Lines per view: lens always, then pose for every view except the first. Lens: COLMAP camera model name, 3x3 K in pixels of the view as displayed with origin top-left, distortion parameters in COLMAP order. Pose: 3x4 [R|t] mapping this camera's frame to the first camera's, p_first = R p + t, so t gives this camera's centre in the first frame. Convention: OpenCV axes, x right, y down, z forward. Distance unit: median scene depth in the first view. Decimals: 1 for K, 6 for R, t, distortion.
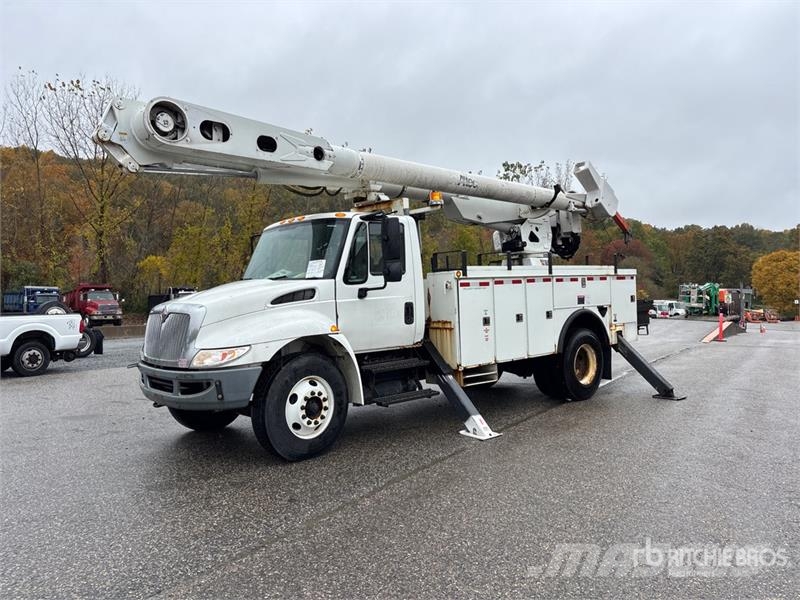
lens RADIAL K [[591.8, 0, 395.0], [0, 591.8, 300.0], [0, 0, 1]] dist [0.060331, -0.066793]
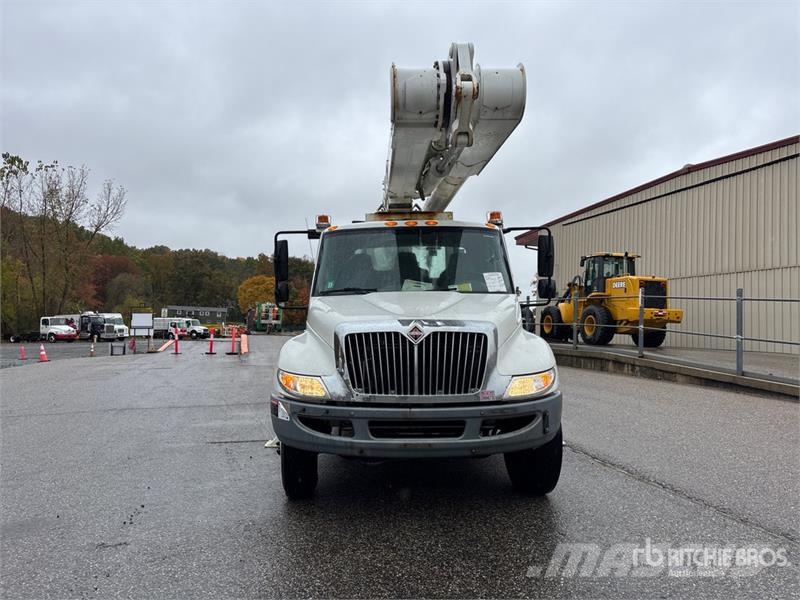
lens RADIAL K [[591.8, 0, 395.0], [0, 591.8, 300.0], [0, 0, 1]] dist [0.060331, -0.066793]
pose [[0.683274, 0.021599, 0.729843, -0.759734], [0.000152, 0.999558, -0.029723, 0.001853], [-0.730162, 0.020420, 0.682969, 0.410805]]
